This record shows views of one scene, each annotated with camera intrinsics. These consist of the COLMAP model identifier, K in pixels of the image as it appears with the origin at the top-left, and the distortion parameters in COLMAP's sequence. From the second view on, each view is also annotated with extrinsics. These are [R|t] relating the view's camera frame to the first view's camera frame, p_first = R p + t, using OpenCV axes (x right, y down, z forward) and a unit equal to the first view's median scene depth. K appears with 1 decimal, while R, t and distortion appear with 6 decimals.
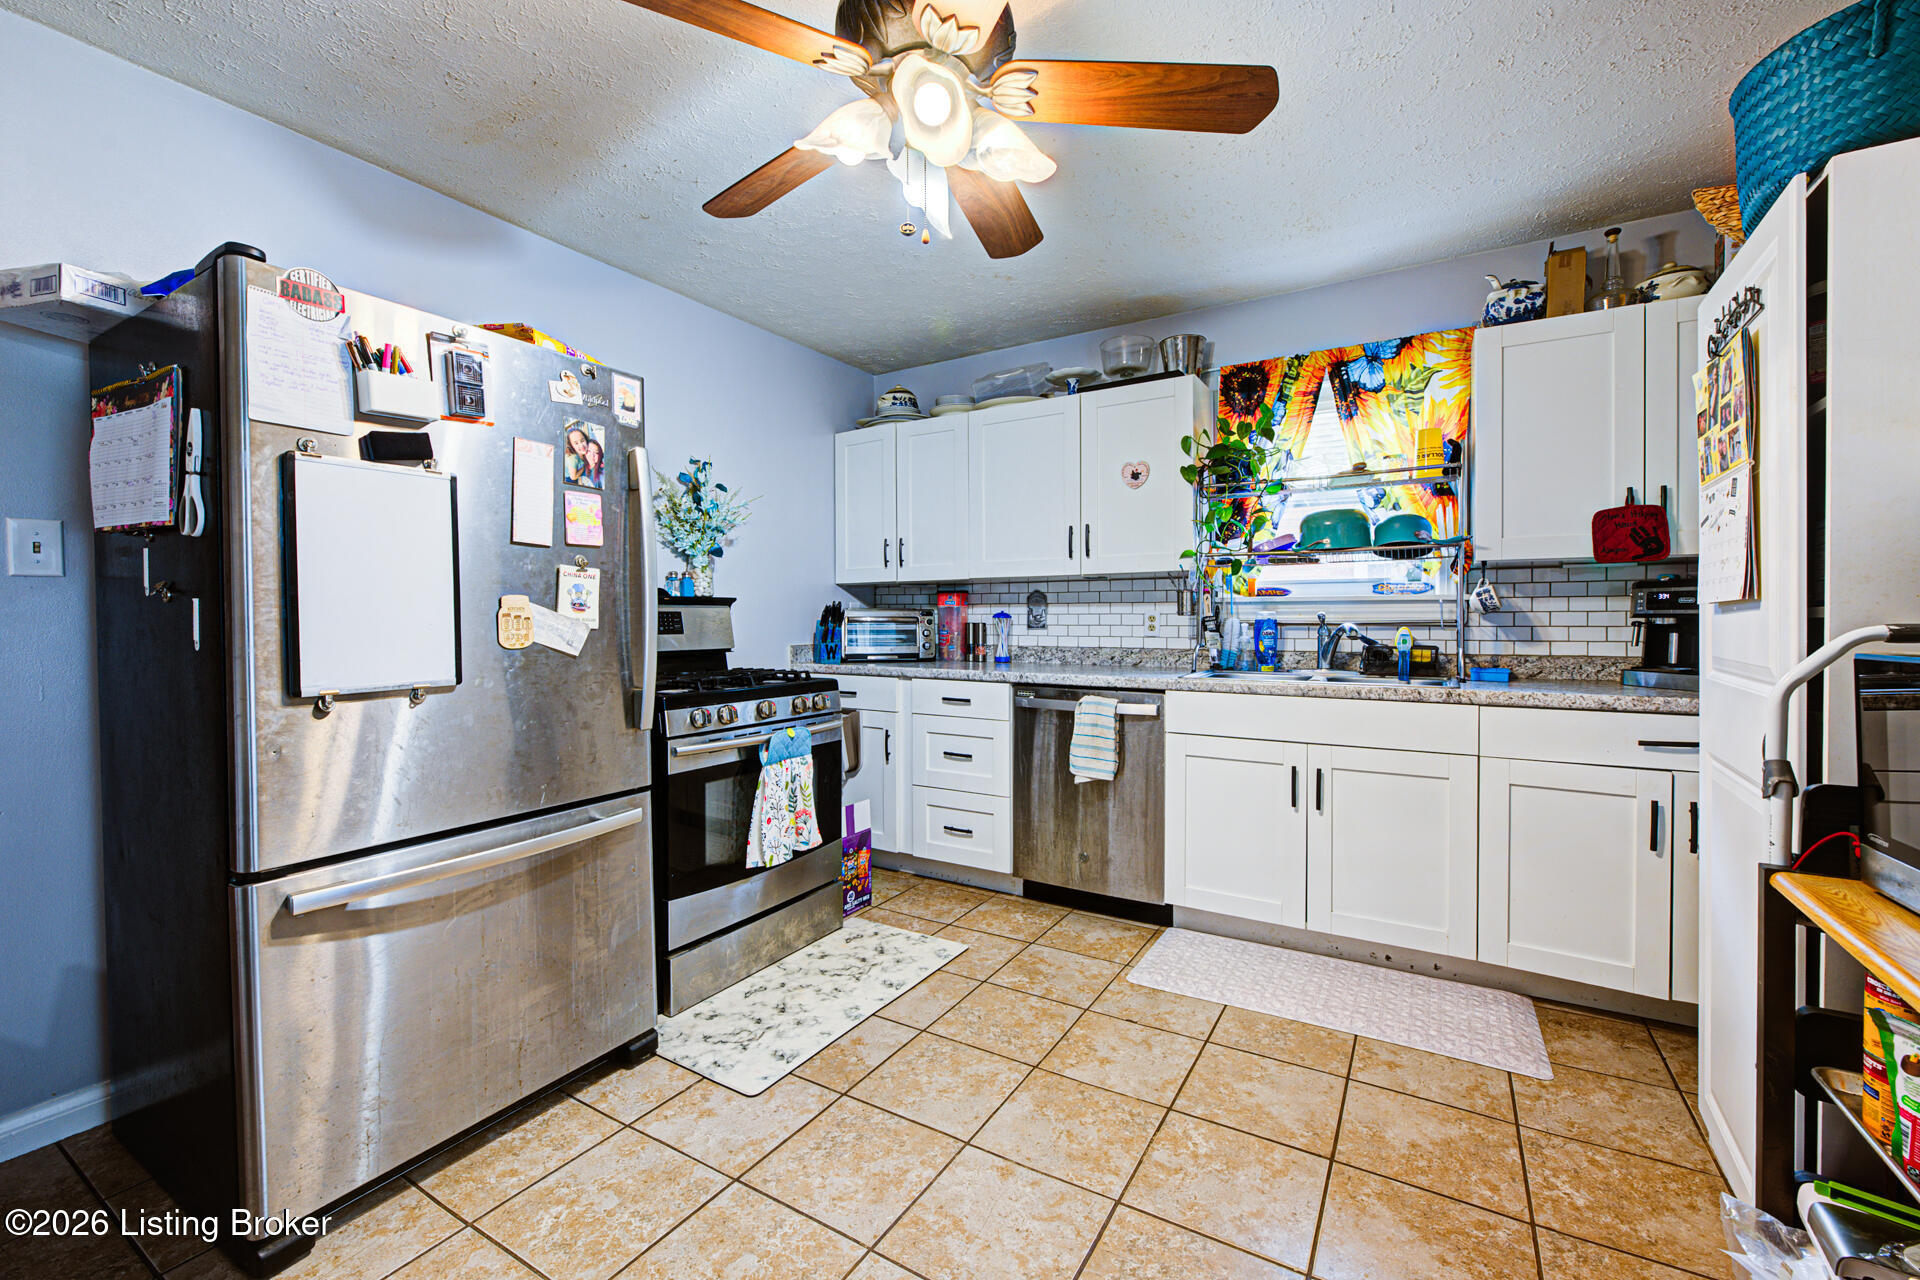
lens RADIAL K [[801.5, 0, 968.9], [0, 801.5, 625.6], [0, 0, 1]] dist [-0.002871, 0.000494]
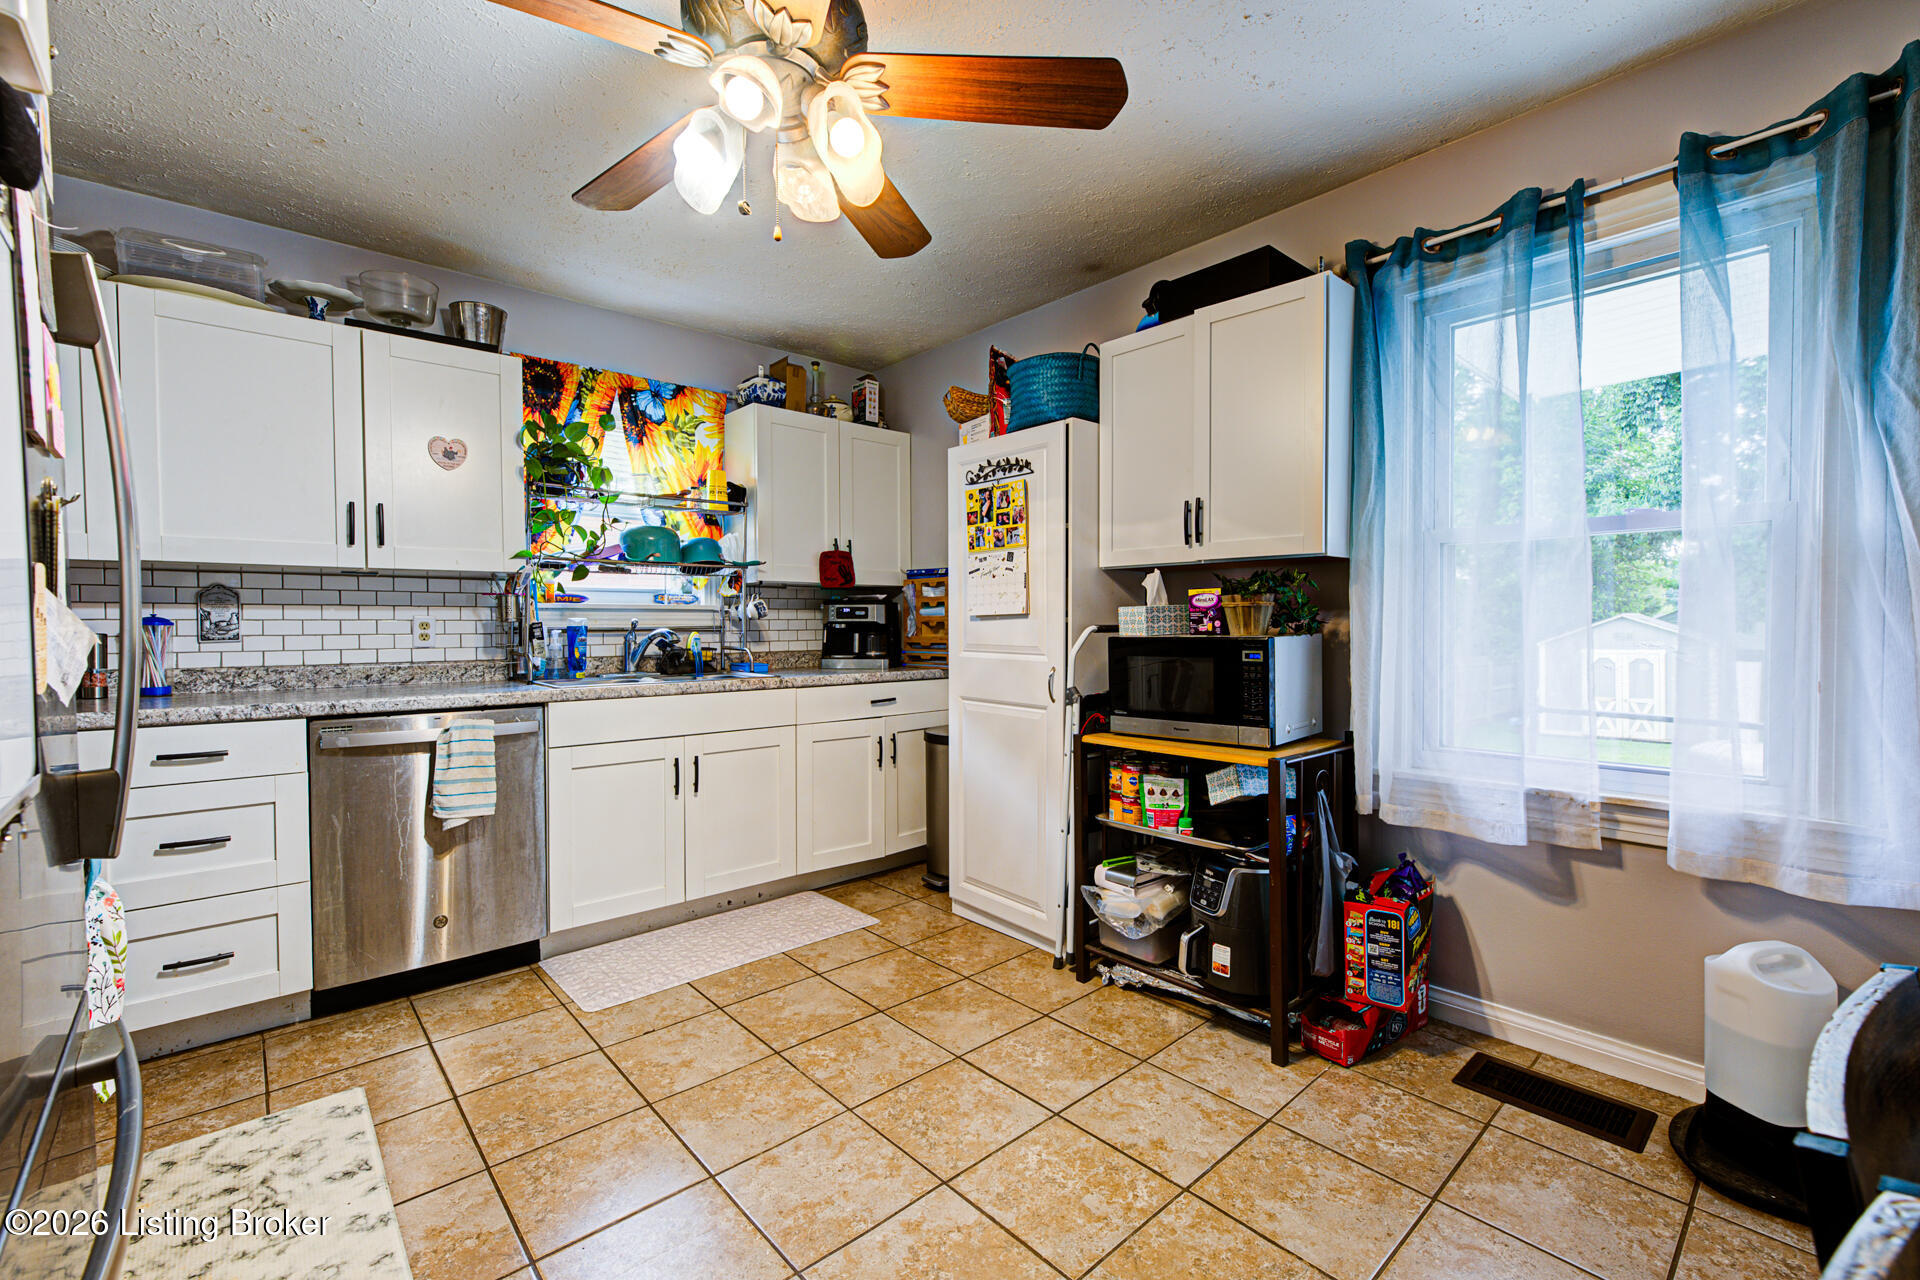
lens RADIAL K [[801.5, 0, 993.1], [0, 801.5, 639.0], [0, 0, 1]] dist [-0.002871, 0.000494]
pose [[0.278726, -0.018314, 0.960196, -0.471731], [0.012491, 0.999803, 0.015444, -0.000451], [-0.960289, 0.007689, 0.278900, 0.239850]]
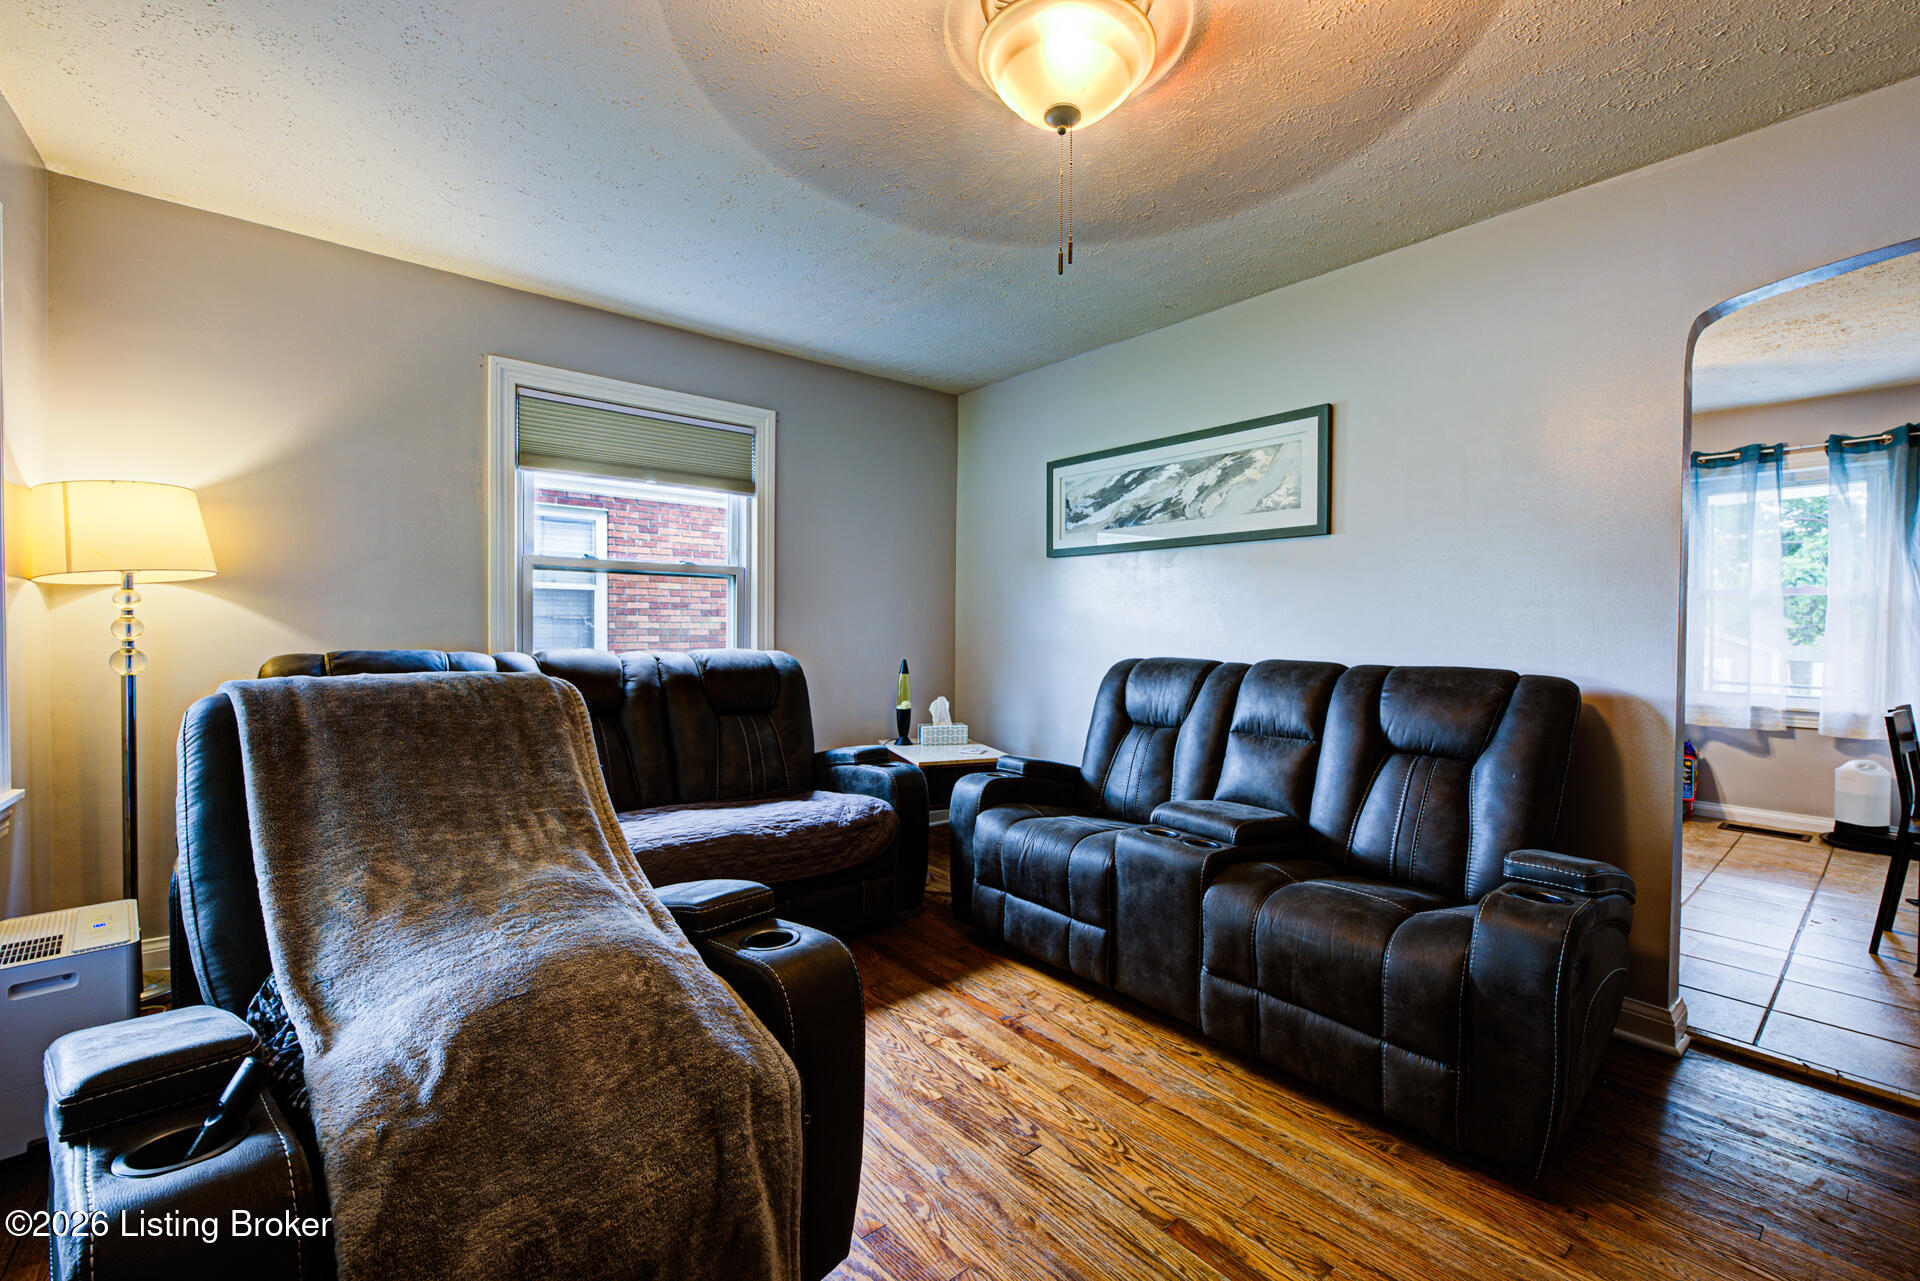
lens RADIAL K [[801.5, 0, 963.2], [0, 801.5, 638.1], [0, 0, 1]] dist [-0.002871, 0.000494]
pose [[0.330867, -0.015981, 0.943542, -1.700999], [0.000385, 0.999859, 0.016799, -0.014357], [-0.943677, -0.005195, 0.330826, 0.944499]]
